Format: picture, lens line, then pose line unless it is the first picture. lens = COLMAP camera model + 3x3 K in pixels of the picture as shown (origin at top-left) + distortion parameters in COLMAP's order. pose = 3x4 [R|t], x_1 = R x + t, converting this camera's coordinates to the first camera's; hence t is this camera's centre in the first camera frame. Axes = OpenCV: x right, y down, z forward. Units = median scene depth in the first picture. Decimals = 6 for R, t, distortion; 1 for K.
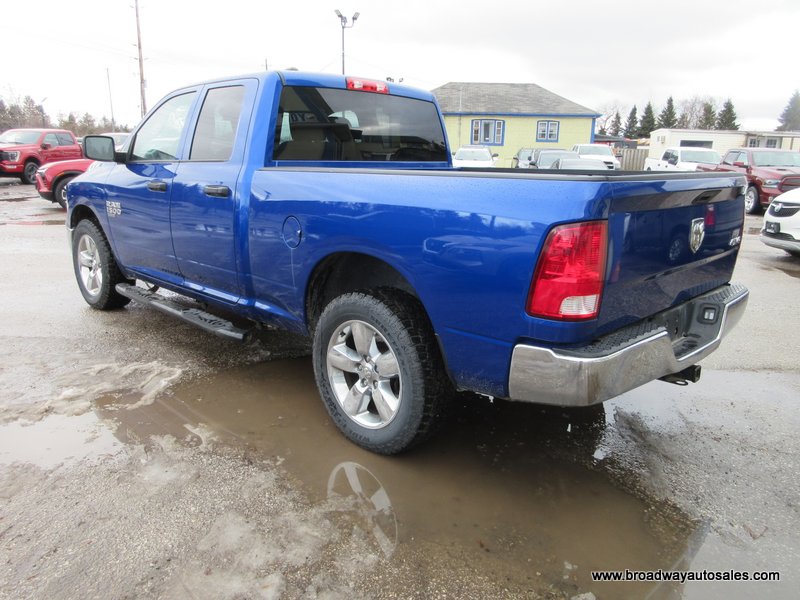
lens RADIAL K [[600.5, 0, 400.0], [0, 600.5, 300.0], [0, 0, 1]] dist [0.005708, 0.002010]
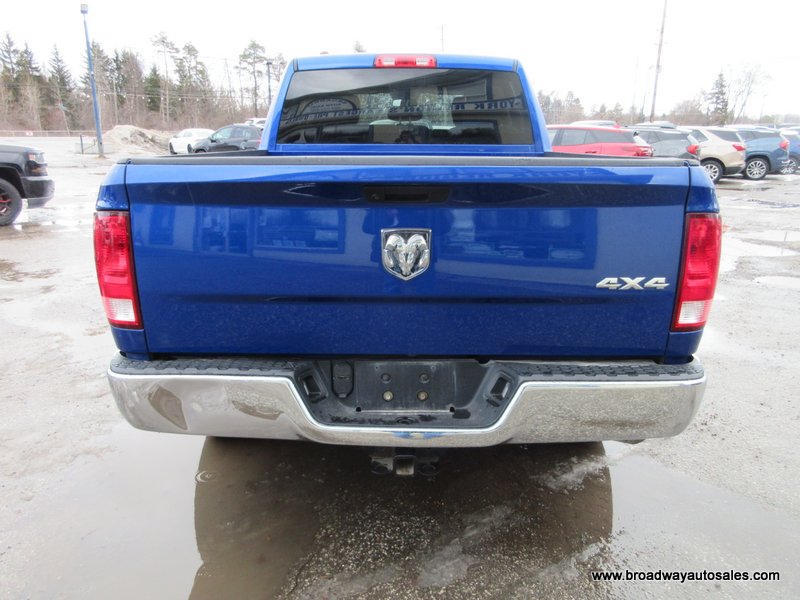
lens RADIAL K [[600.5, 0, 400.0], [0, 600.5, 300.0], [0, 0, 1]] dist [0.005708, 0.002010]
pose [[0.692050, 0.173023, -0.700807, 0.576015], [-0.158689, 0.983565, 0.086127, -0.069269], [0.704191, 0.051606, 0.708133, 0.327910]]
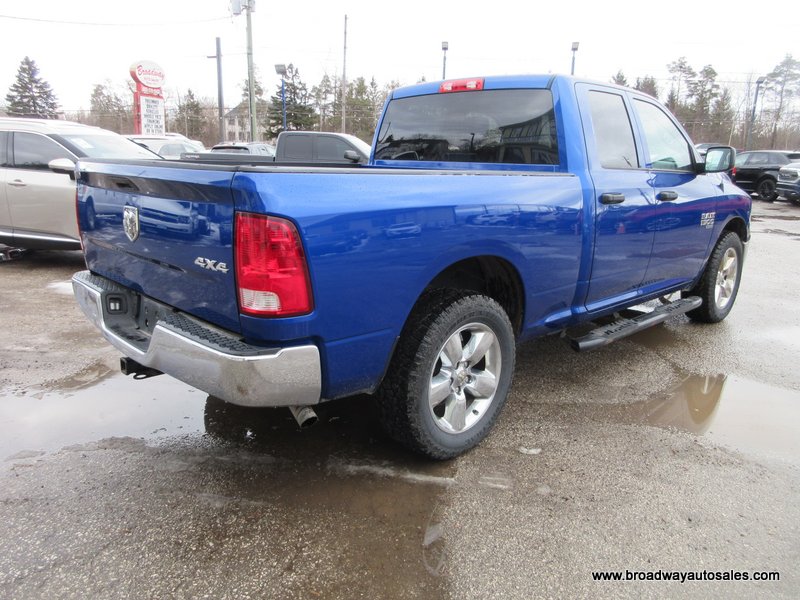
lens RADIAL K [[600.5, 0, 400.0], [0, 600.5, 300.0], [0, 0, 1]] dist [0.005708, 0.002010]
pose [[-0.022973, 0.215431, -0.976249, 0.886413], [-0.255655, 0.942772, 0.214060, -0.188560], [0.966495, 0.254500, 0.033418, 0.859838]]
